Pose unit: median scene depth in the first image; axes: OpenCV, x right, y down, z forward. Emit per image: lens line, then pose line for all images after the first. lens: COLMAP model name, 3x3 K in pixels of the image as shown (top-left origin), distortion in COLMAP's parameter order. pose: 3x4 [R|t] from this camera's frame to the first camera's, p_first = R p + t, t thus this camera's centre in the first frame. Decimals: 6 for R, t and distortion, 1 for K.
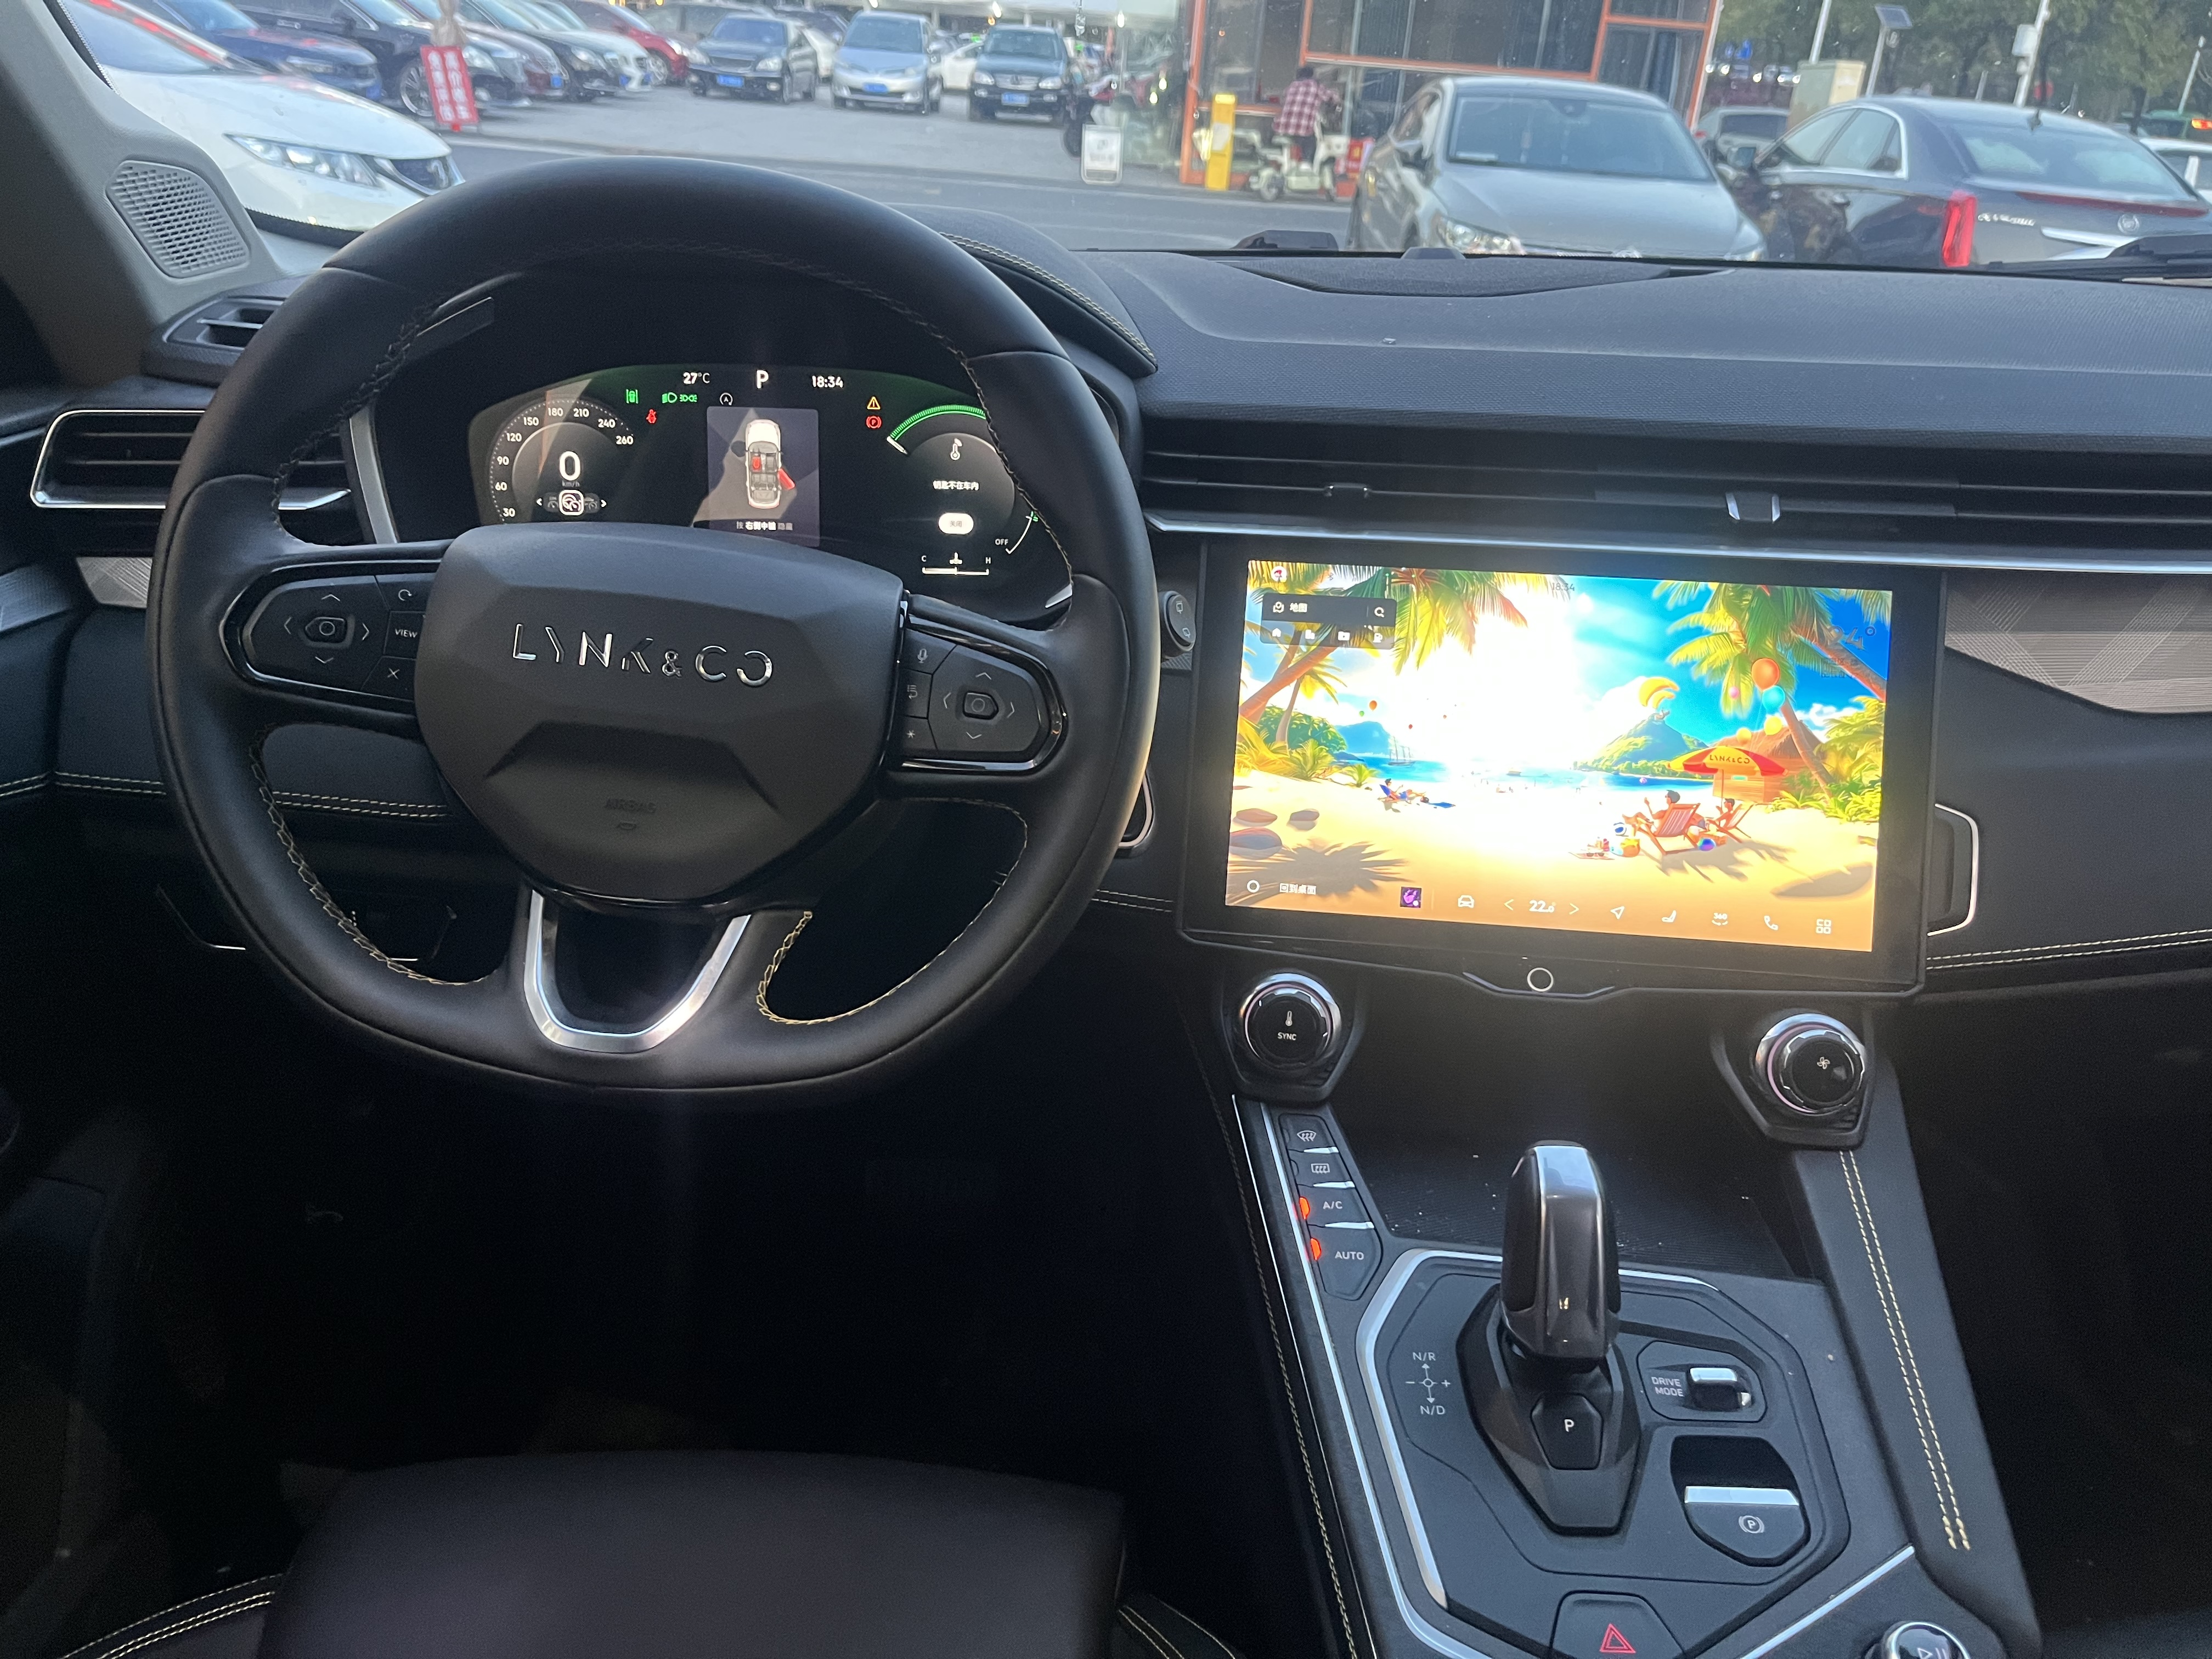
lens RADIAL K [[1695.9, 0, 1106.0], [0, 1695.9, 829.5], [0, 0, 1]] dist [0.071405, -0.095615]
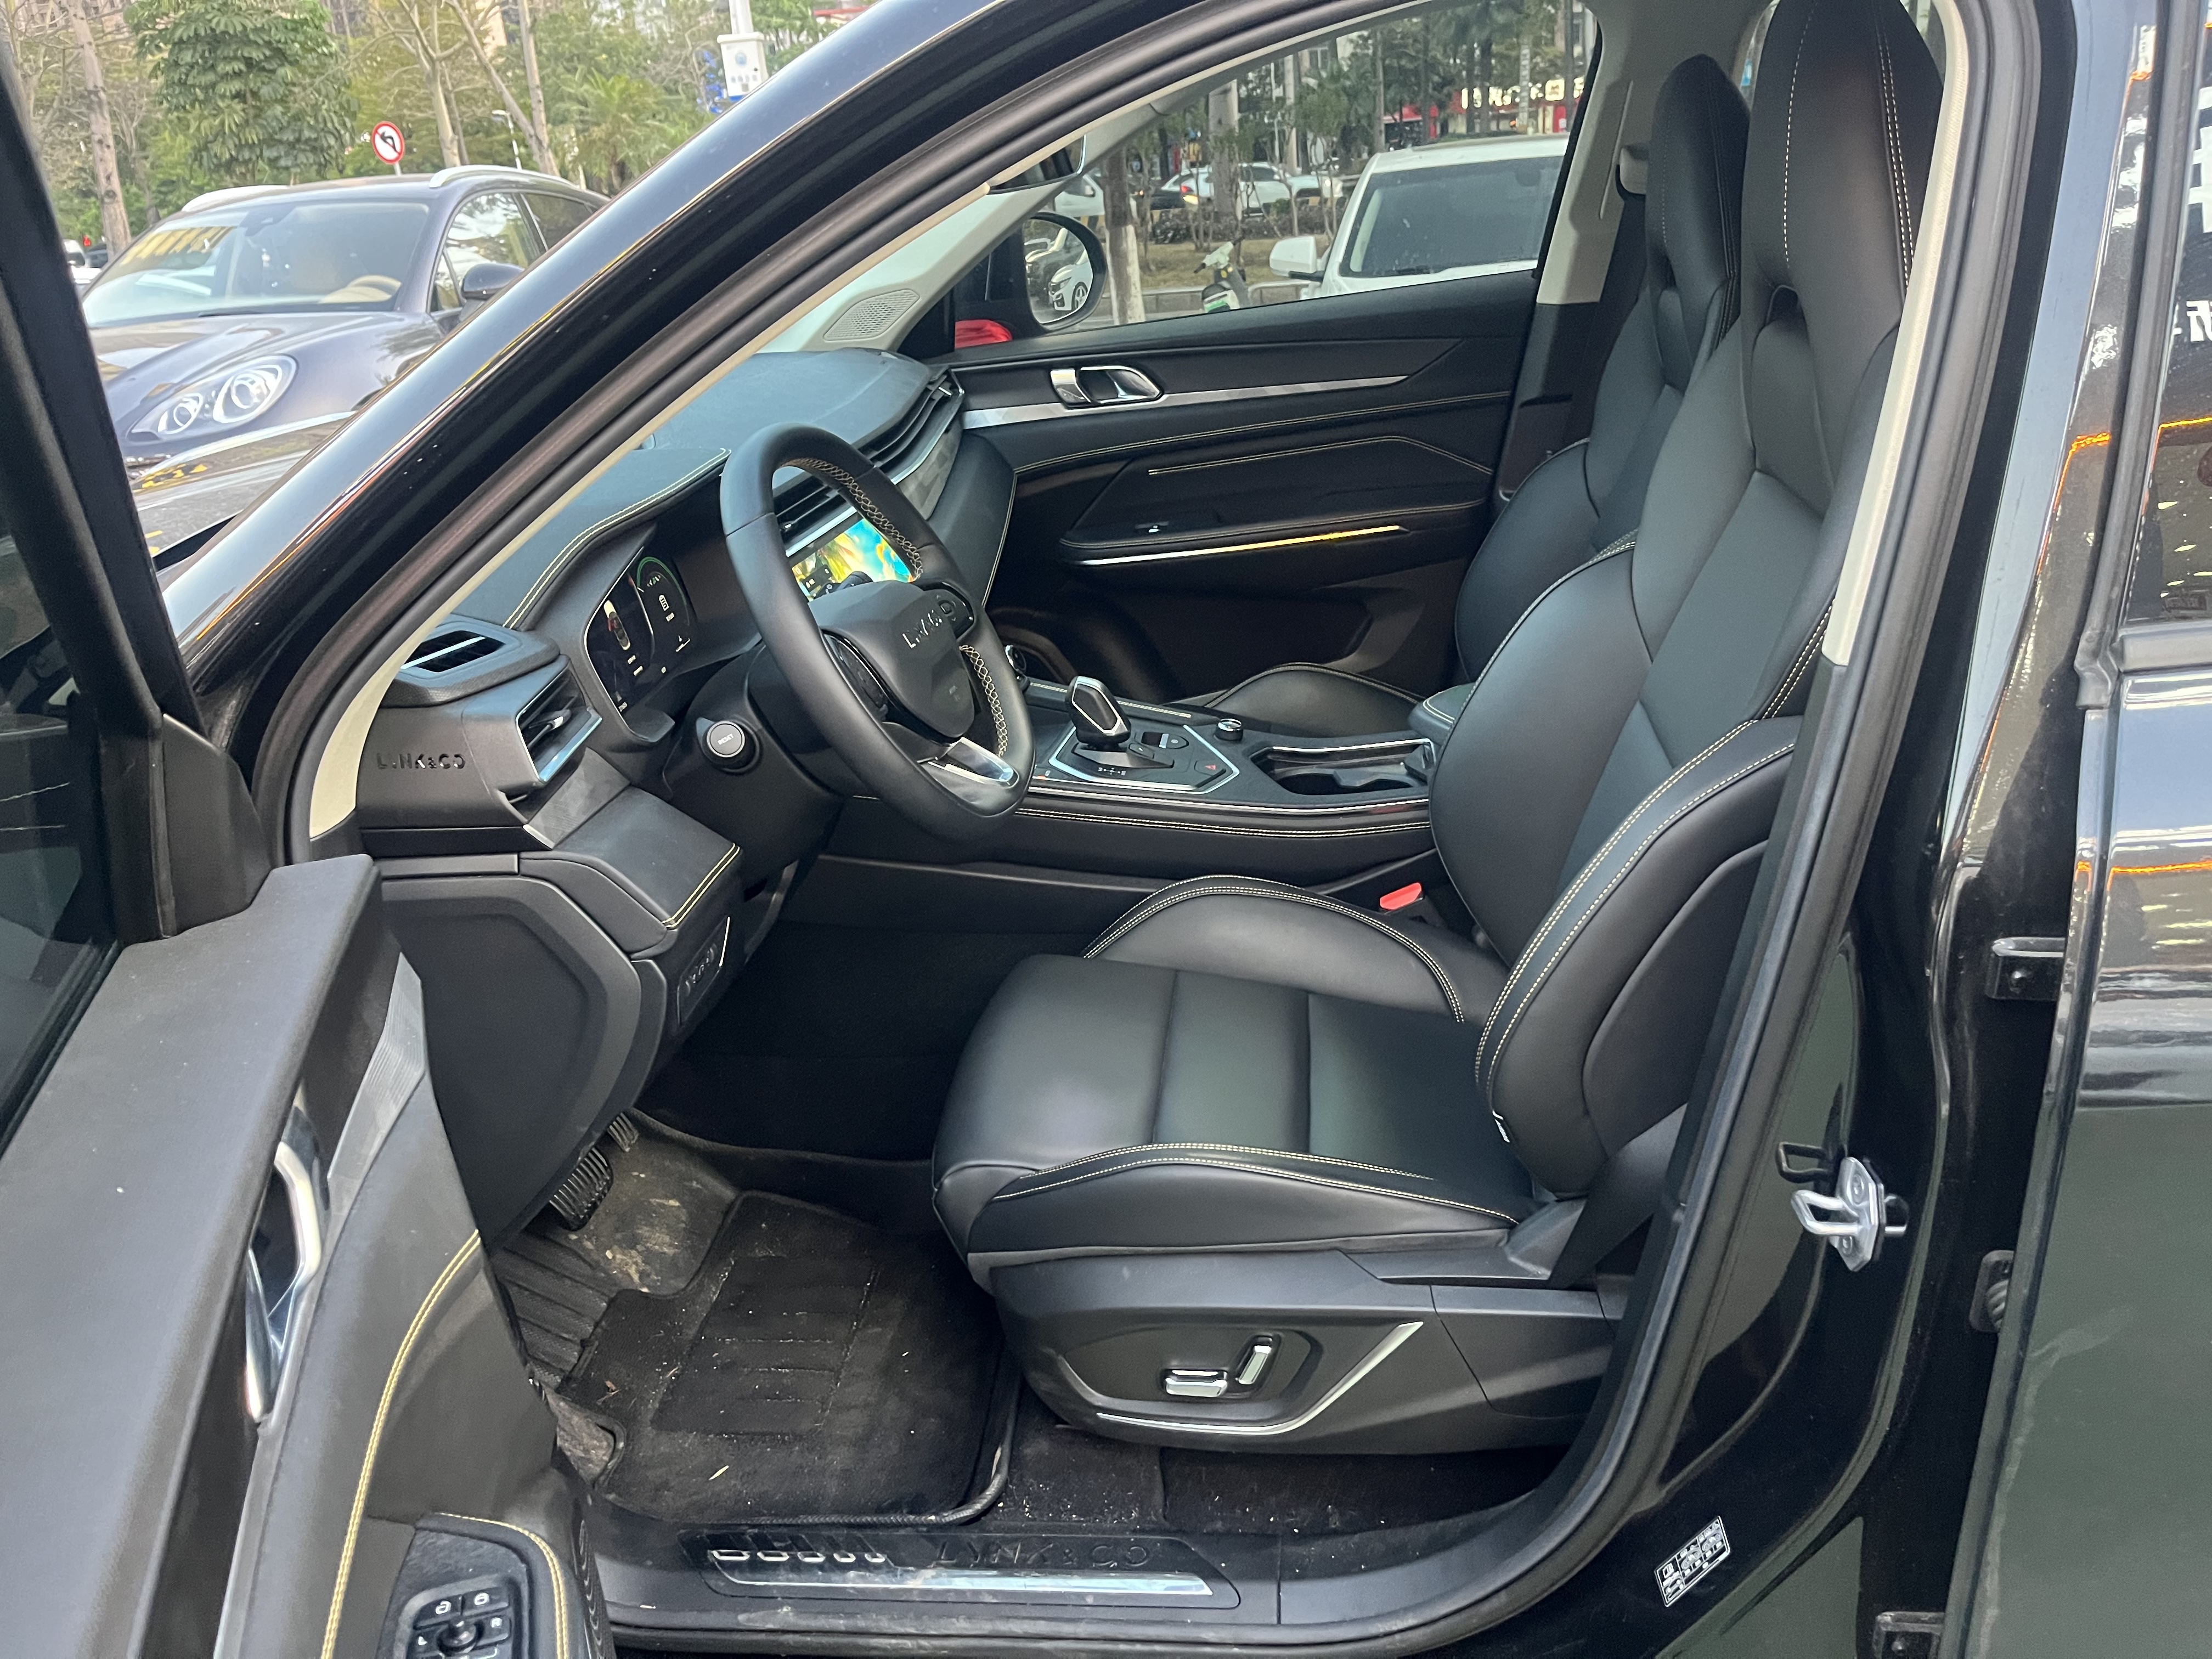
lens RADIAL K [[1695.9, 0, 1106.0], [0, 1695.9, 829.5], [0, 0, 1]] dist [0.071405, -0.095615]
pose [[0.122145, -0.430486, 0.894294, -1.801869], [0.493465, 0.808122, 0.321607, -0.373381], [-0.861146, 0.402020, 0.311138, 0.178146]]
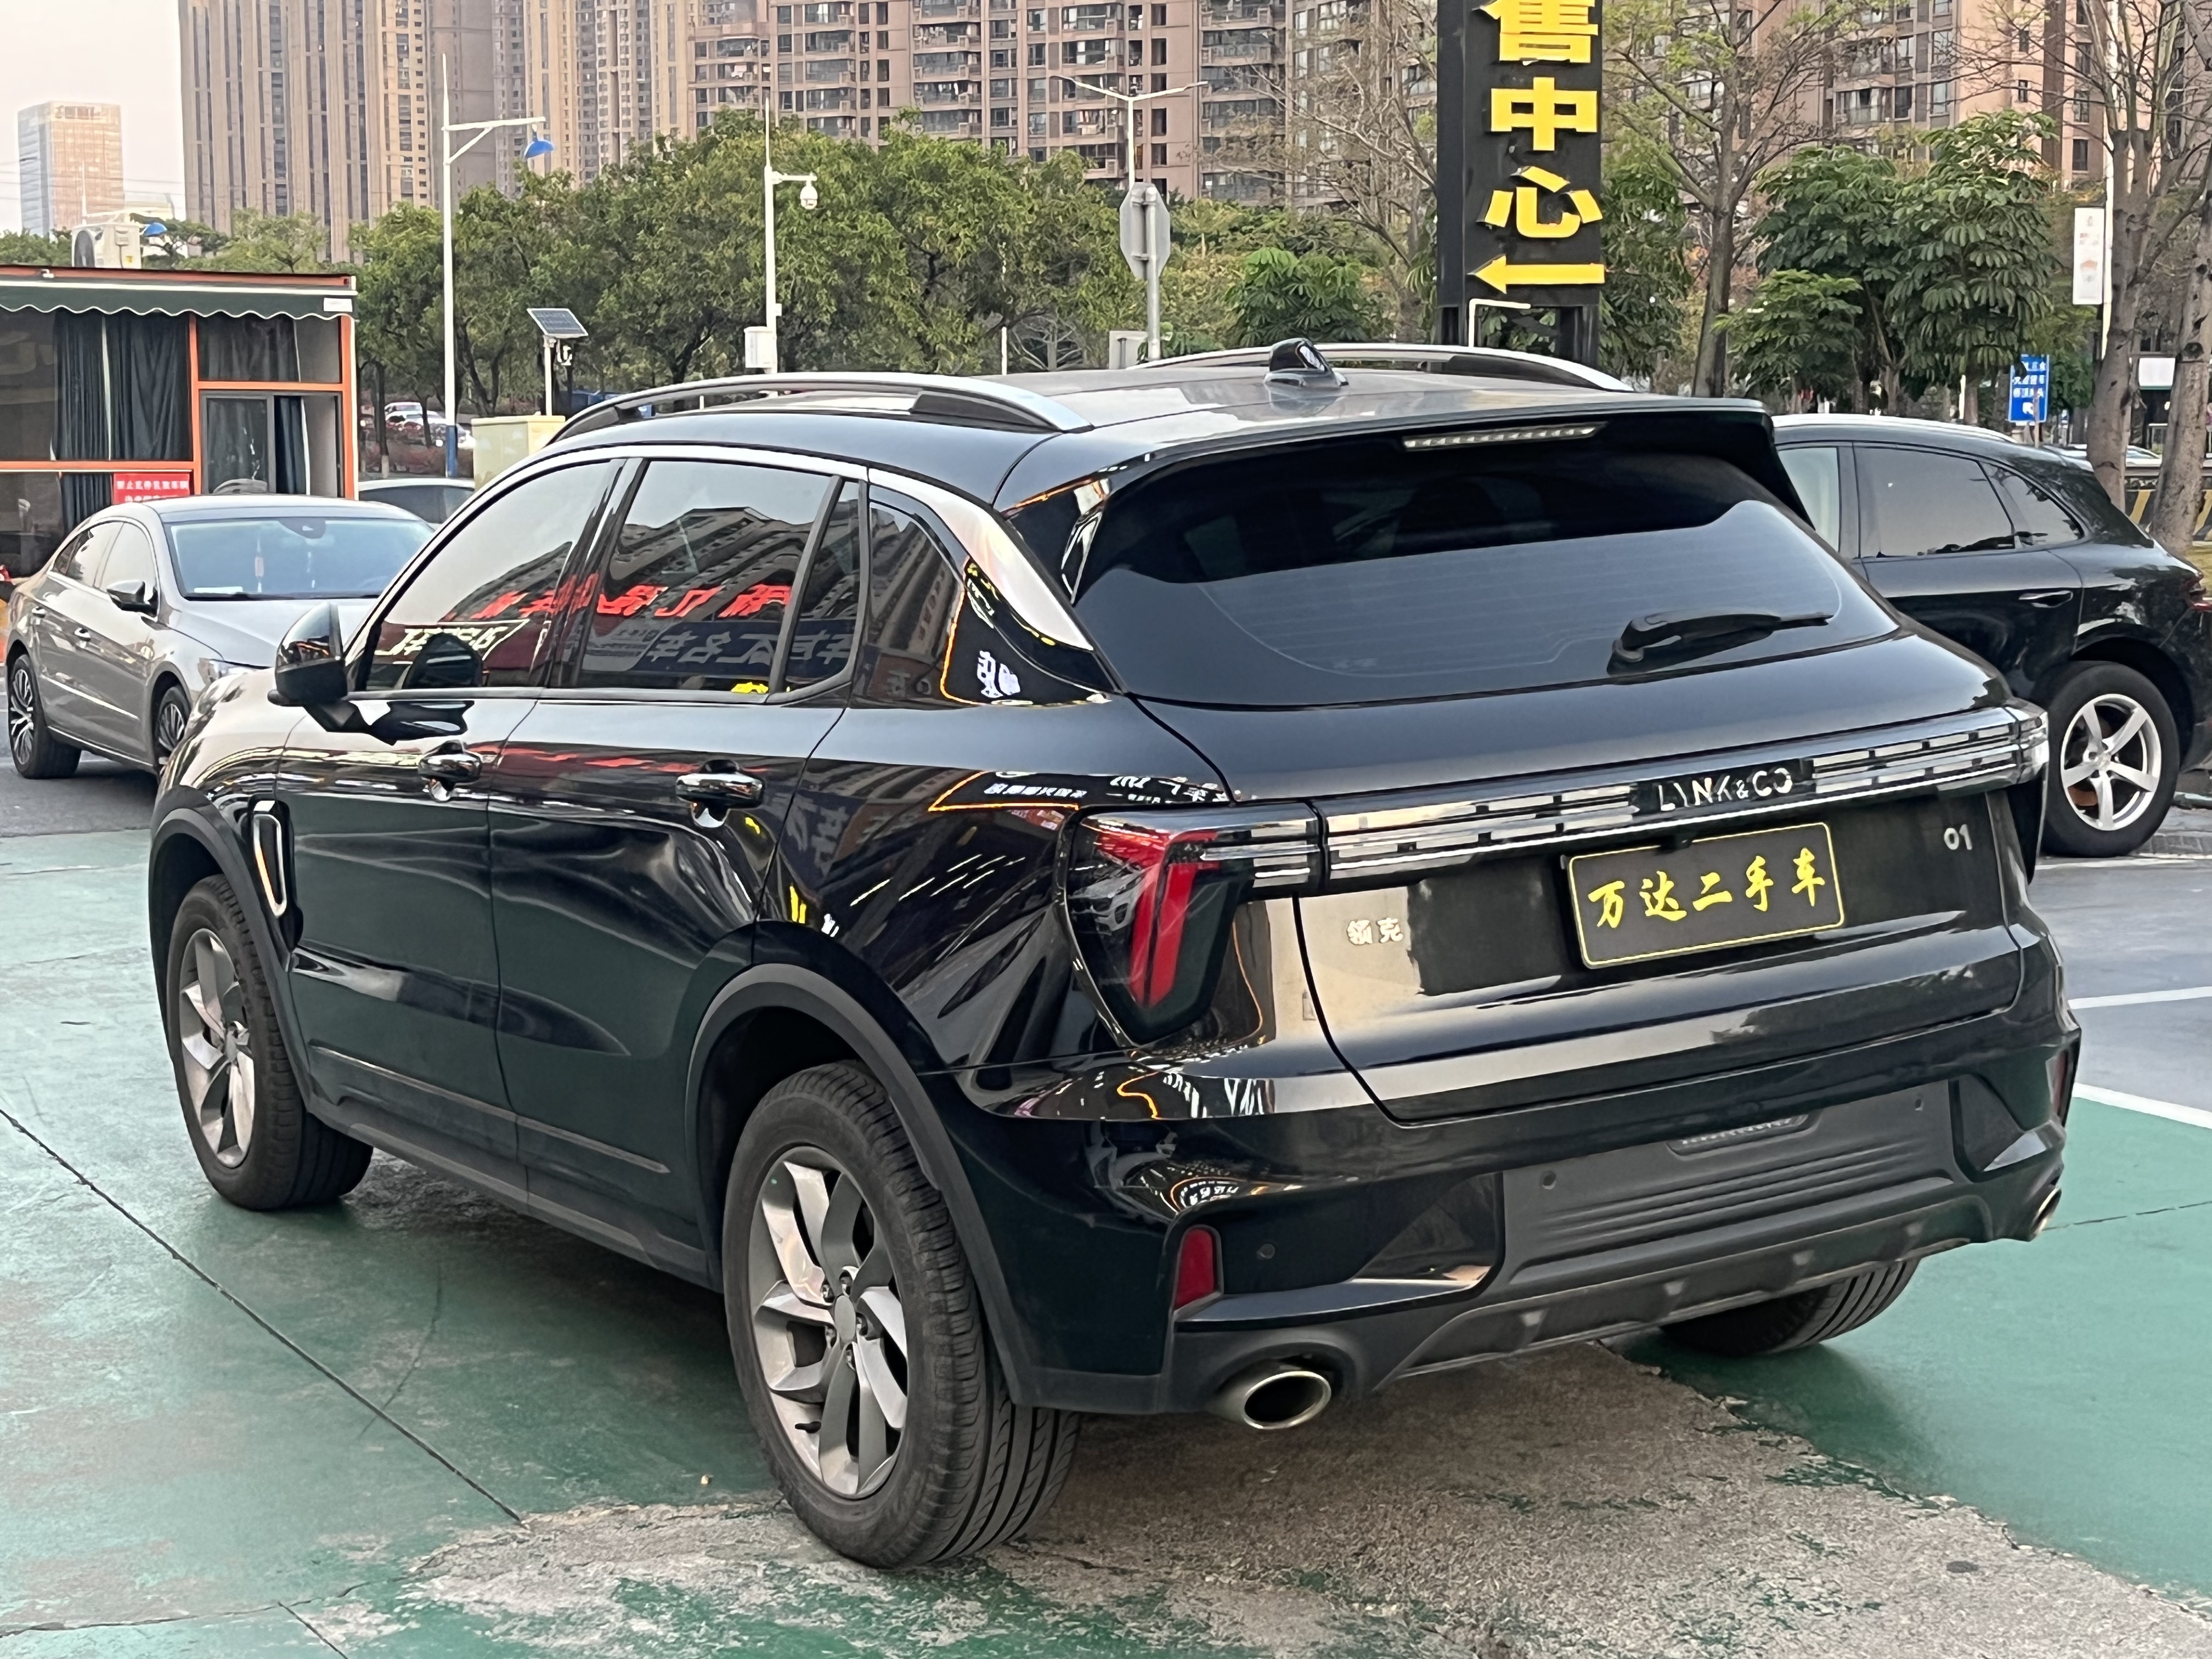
lens RADIAL K [[3494.7, 0, 1114.4], [0, 3494.7, 882.9], [0, 0, 1]] dist [0.168914, -0.694200]
pose [[0.847613, -0.140450, 0.511690, -3.581504], [0.277370, 0.939369, -0.201622, 2.357142], [-0.452348, 0.312825, 0.835178, -6.655584]]
